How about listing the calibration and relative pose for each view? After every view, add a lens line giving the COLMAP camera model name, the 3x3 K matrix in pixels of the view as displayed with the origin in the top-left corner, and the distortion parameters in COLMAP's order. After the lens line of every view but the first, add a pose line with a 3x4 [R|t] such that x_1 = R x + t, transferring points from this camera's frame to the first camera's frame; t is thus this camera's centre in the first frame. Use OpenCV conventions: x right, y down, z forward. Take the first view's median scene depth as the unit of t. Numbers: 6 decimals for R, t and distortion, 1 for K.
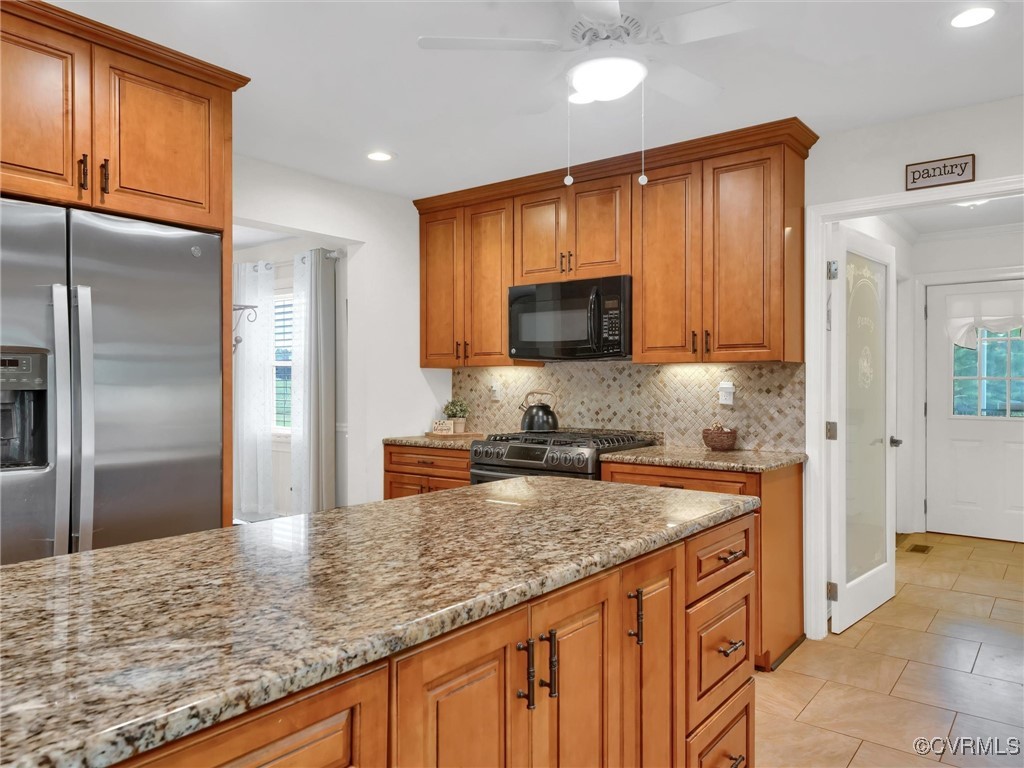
lens RADIAL K [[748.6, 0, 481.1], [0, 748.6, 383.4], [0, 0, 1]] dist [0.002684, -0.000725]
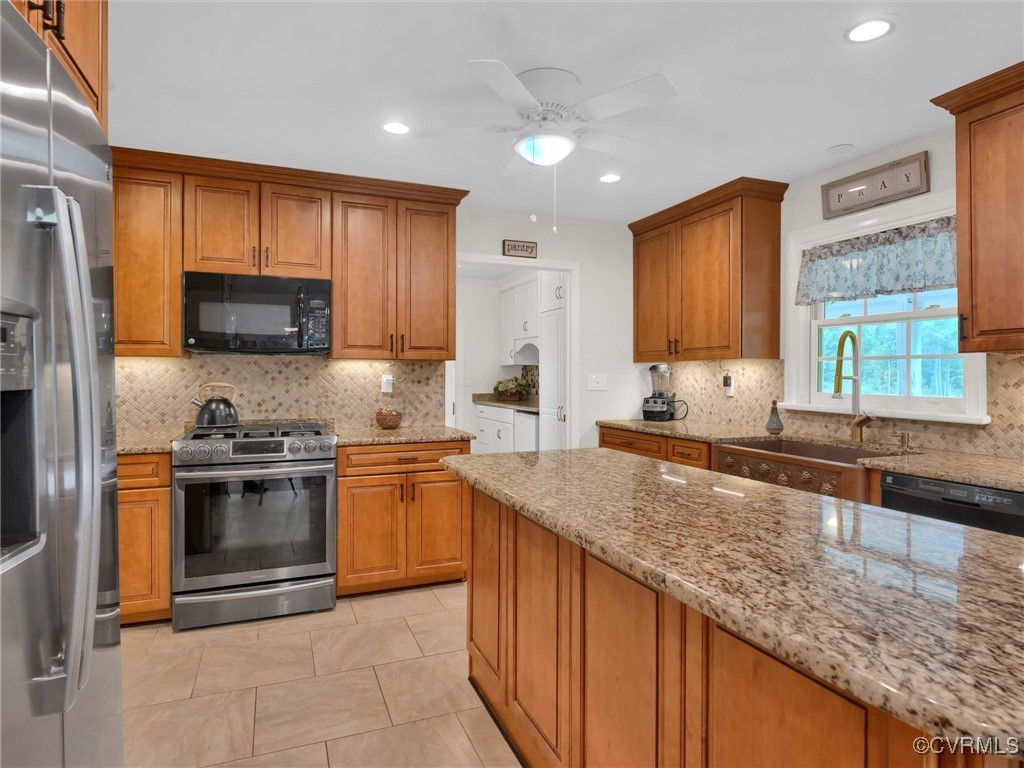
lens RADIAL K [[576.3, 0, 510.6], [0, 576.3, 366.6], [0, 0, 1]] dist [0.001208, 0.000420]
pose [[0.479782, 0.015422, 0.877252, -0.404077], [0.000621, 0.999839, -0.017917, 0.001448], [-0.877387, 0.009141, 0.479696, 0.322330]]
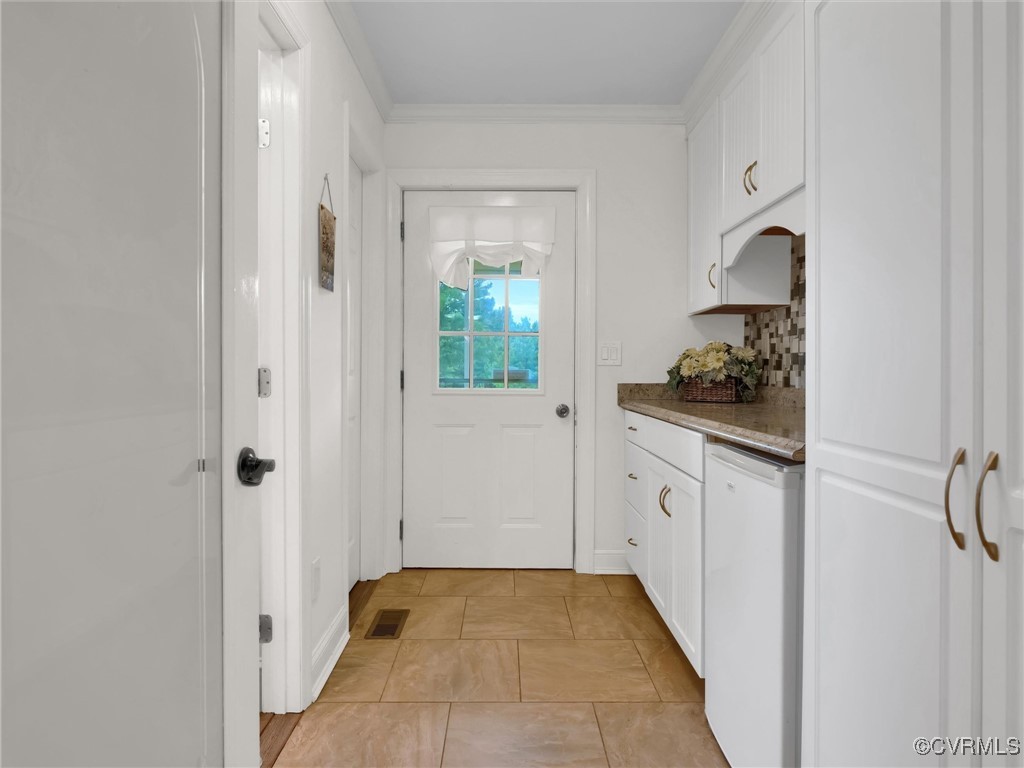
lens RADIAL K [[576.3, 0, 510.6], [0, 576.3, 366.6], [0, 0, 1]] dist [0.001208, 0.000420]
pose [[0.776115, 0.002816, 0.630585, 0.488729], [-0.001417, 0.999995, -0.002722, 0.032891], [-0.630590, 0.001219, 0.776115, 0.769485]]
